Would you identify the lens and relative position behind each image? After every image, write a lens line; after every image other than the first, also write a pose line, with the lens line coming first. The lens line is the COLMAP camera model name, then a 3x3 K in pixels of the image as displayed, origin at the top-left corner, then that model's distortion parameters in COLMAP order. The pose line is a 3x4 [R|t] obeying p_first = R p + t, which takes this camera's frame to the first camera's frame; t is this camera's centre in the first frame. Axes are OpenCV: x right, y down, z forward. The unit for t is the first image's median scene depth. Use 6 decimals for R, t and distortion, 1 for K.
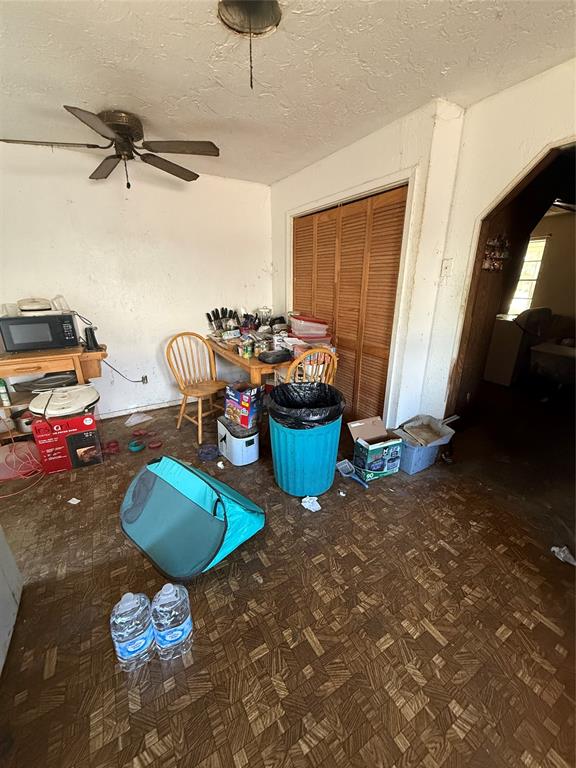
lens RADIAL K [[306.7, 0, 289.9], [0, 306.7, 386.3], [0, 0, 1]] dist [-0.001250, 0.000001]
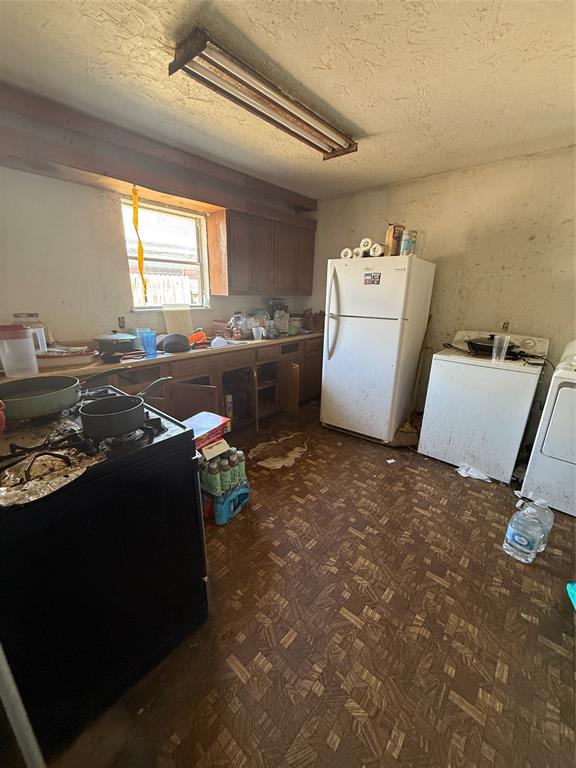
lens RADIAL K [[306.7, 0, 287.9], [0, 306.7, 385.5], [0, 0, 1]] dist [-0.001250, 0.000001]
pose [[-0.952513, 0.072008, -0.295860, 0.936325], [-0.117836, 0.808762, 0.576211, -0.433328], [0.280773, 0.583711, -0.761871, 1.278383]]
